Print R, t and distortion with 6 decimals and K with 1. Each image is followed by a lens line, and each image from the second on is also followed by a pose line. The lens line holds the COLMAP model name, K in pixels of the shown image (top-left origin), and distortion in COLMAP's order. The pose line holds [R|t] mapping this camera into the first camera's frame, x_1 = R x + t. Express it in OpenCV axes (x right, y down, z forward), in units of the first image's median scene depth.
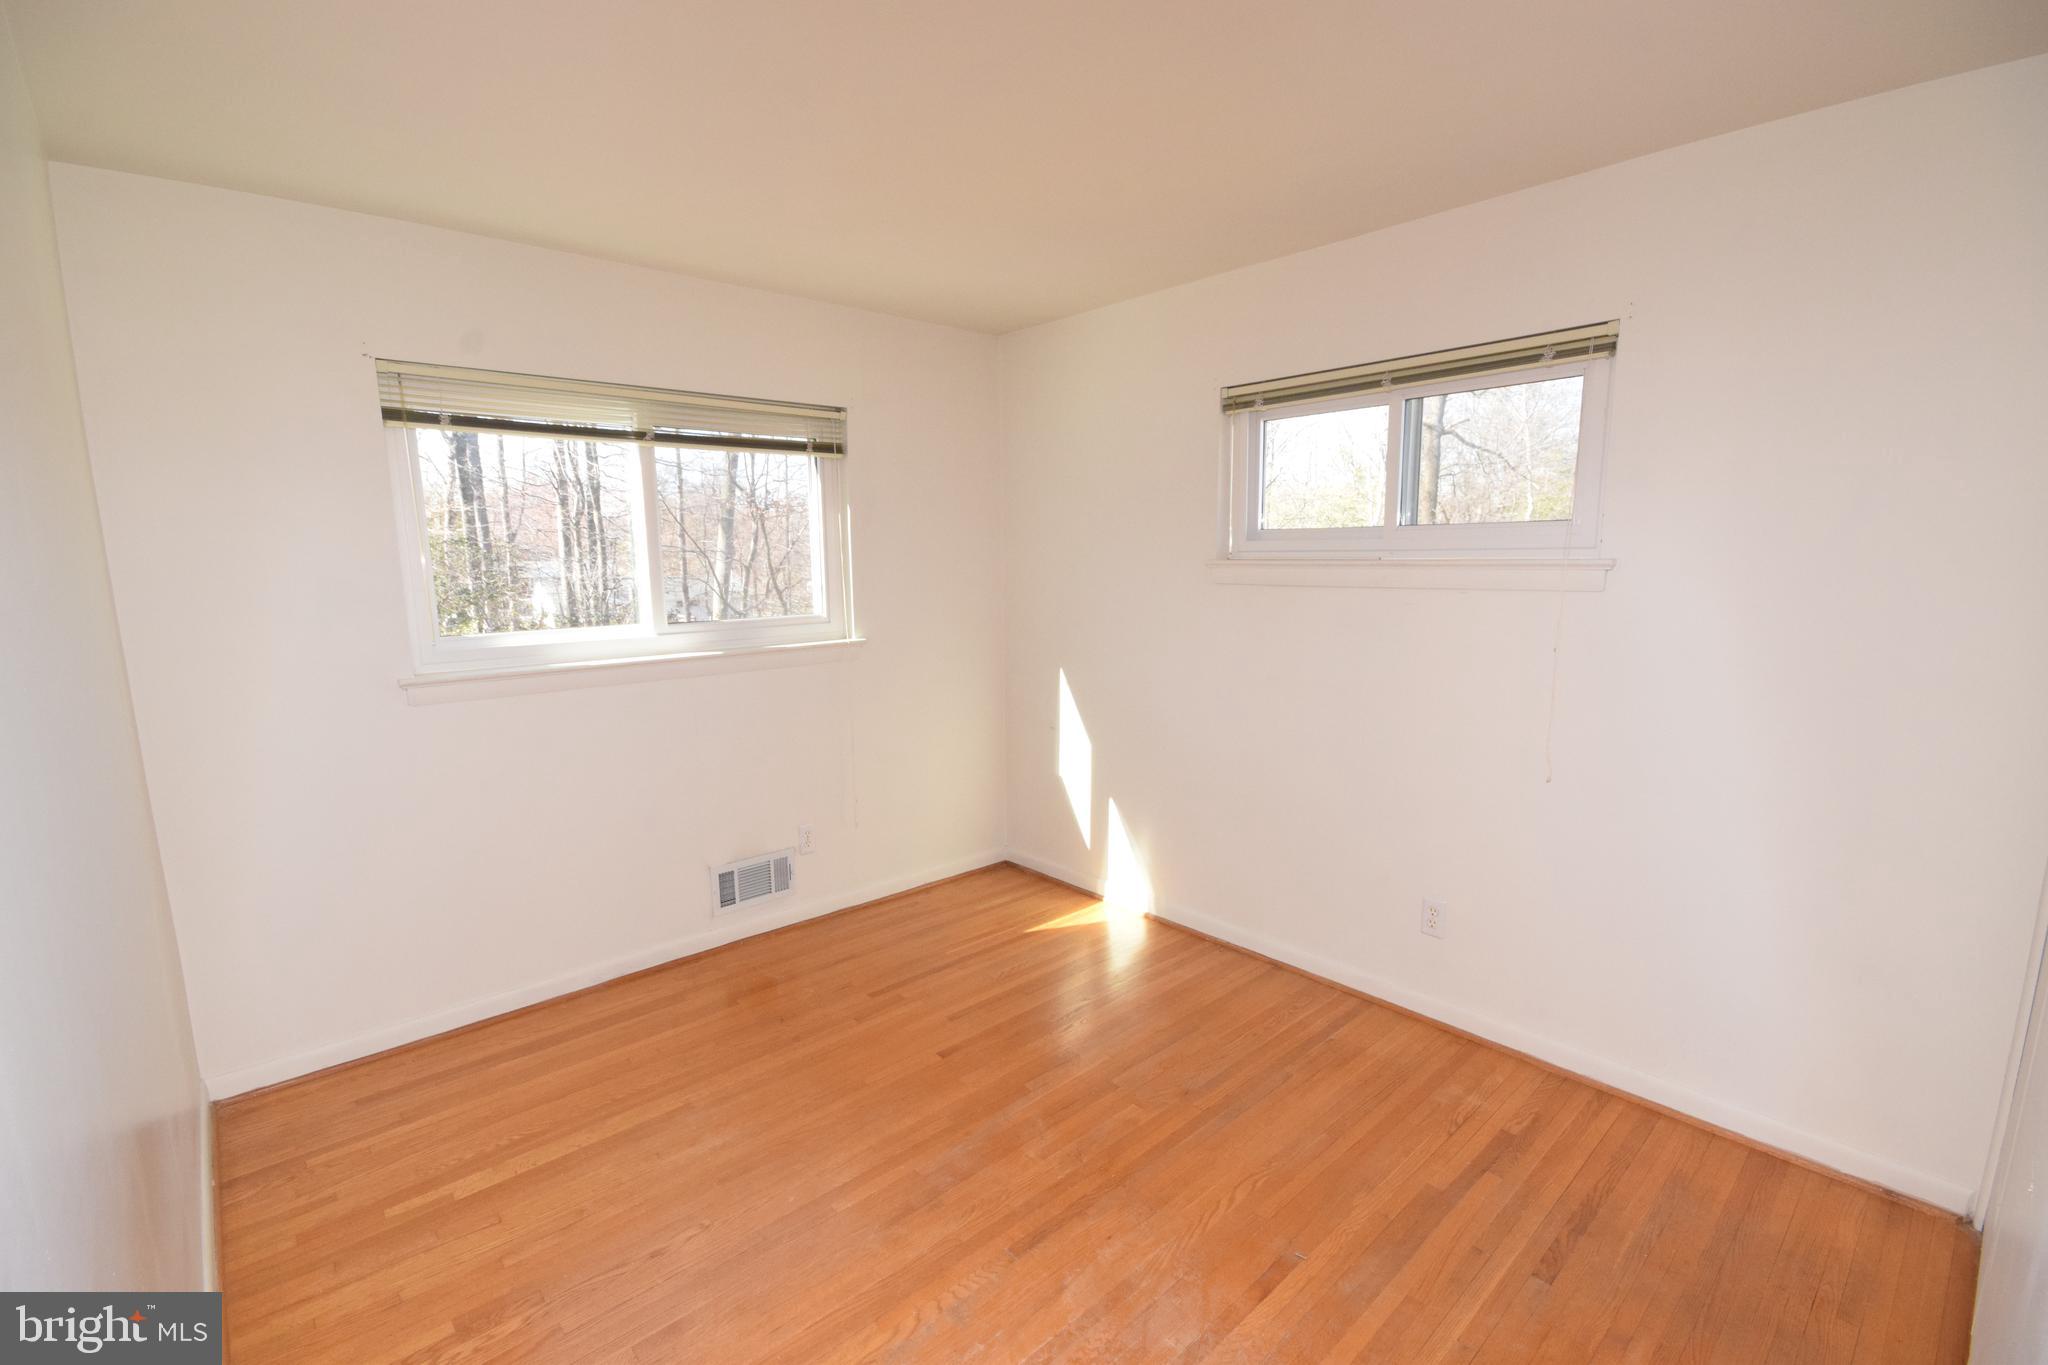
lens RADIAL K [[908.8, 0, 1025.3], [0, 908.8, 689.2], [0, 0, 1]] dist [0.002996, -0.005386]
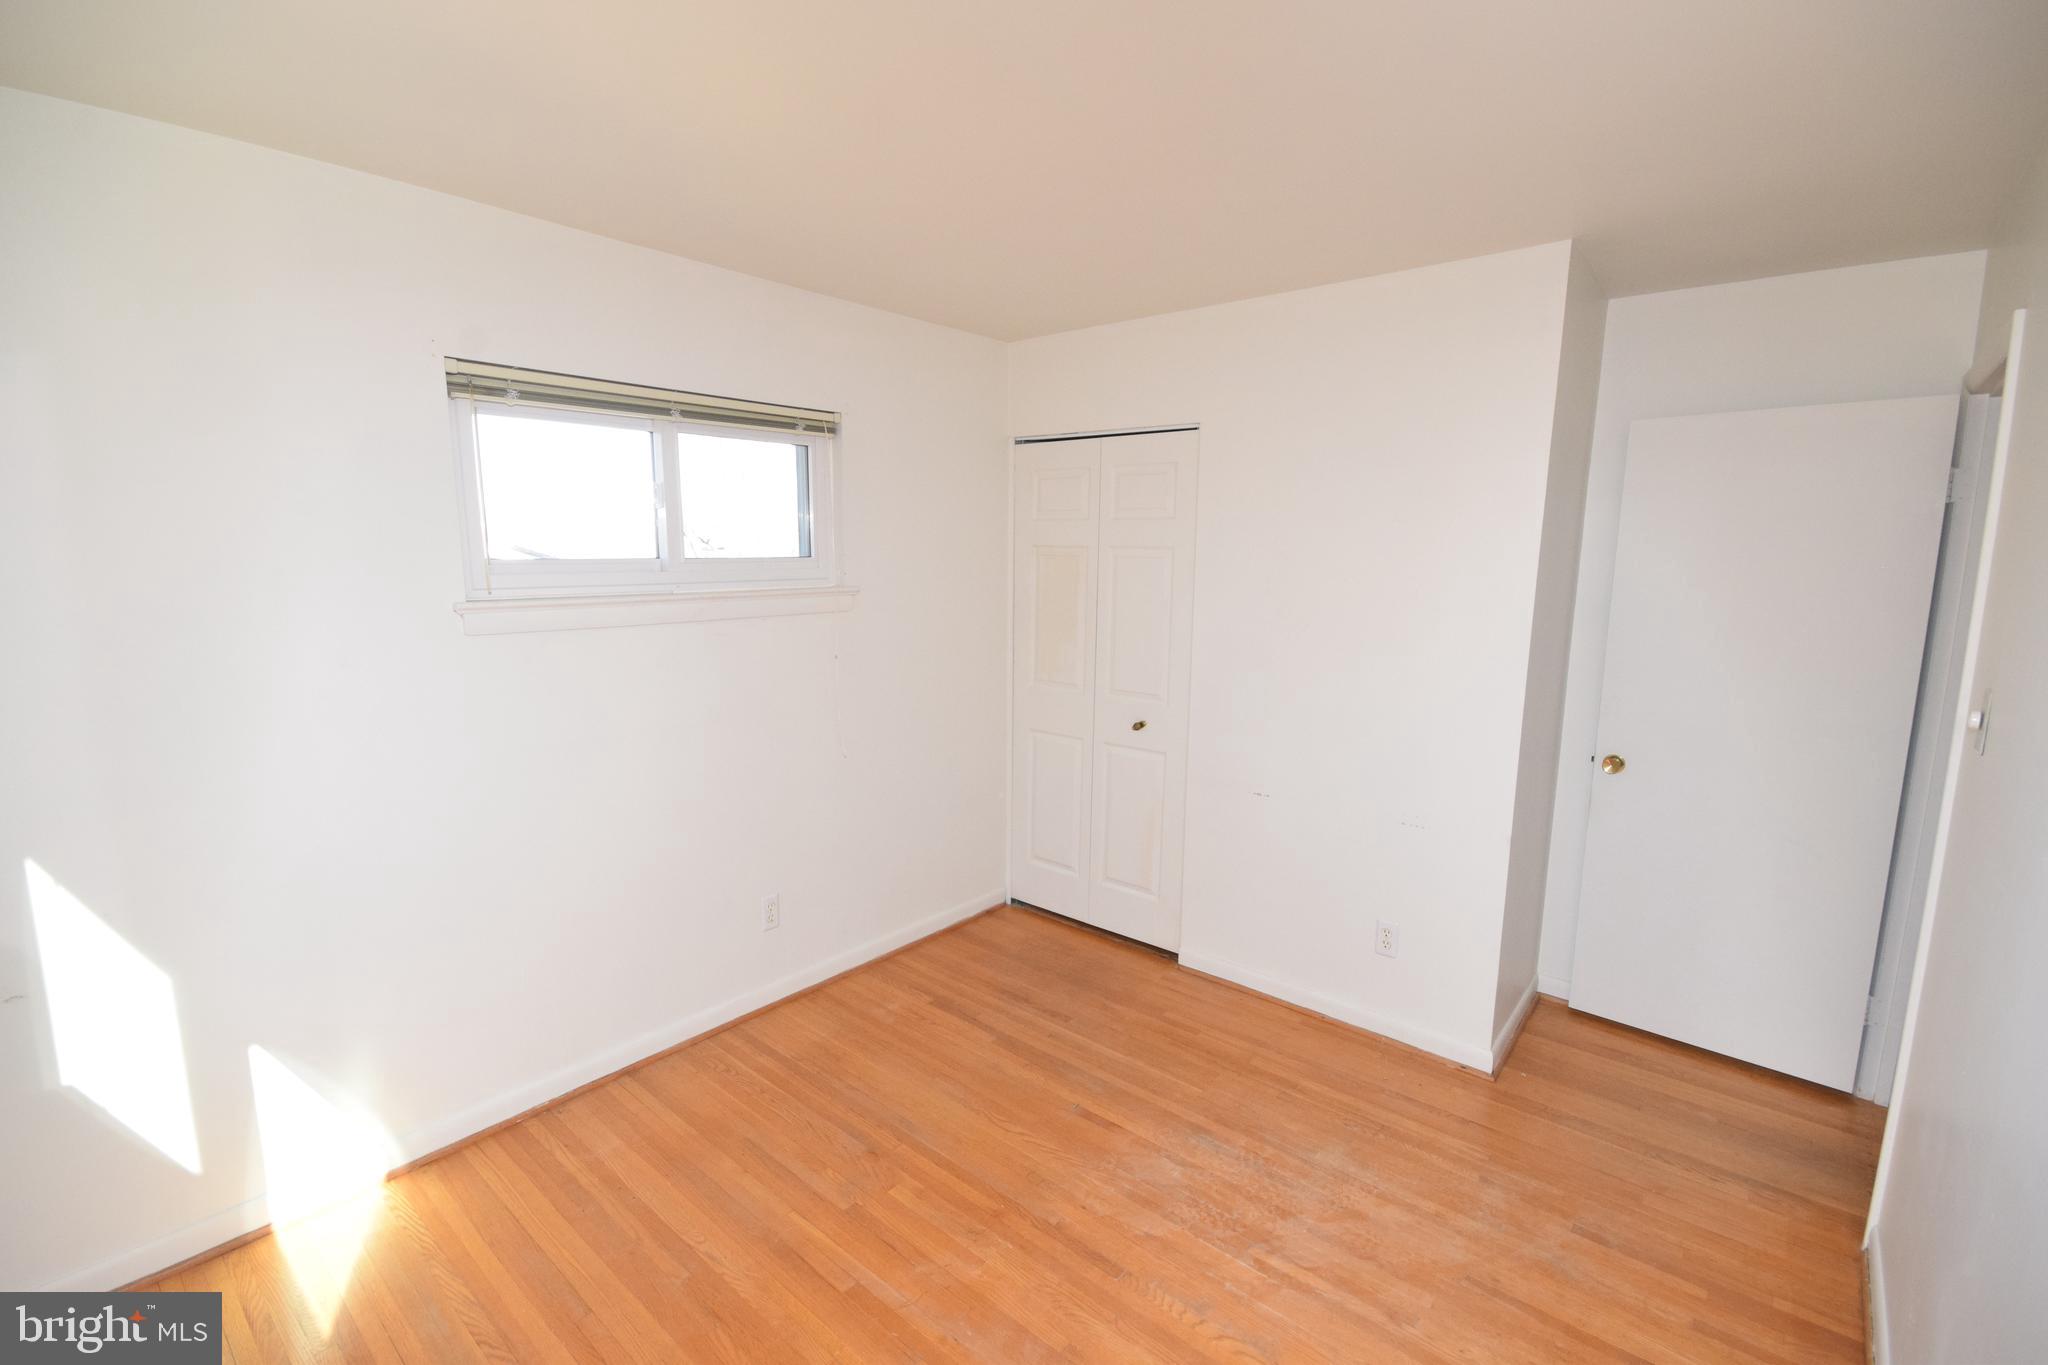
lens RADIAL K [[908.8, 0, 1026.5], [0, 908.8, 687.3], [0, 0, 1]] dist [0.002996, -0.005386]
pose [[-0.150314, -0.137636, 0.979011, -0.796416], [0.141604, 0.977054, 0.159102, -0.183443], [-0.978445, 0.162547, -0.127375, 0.977601]]
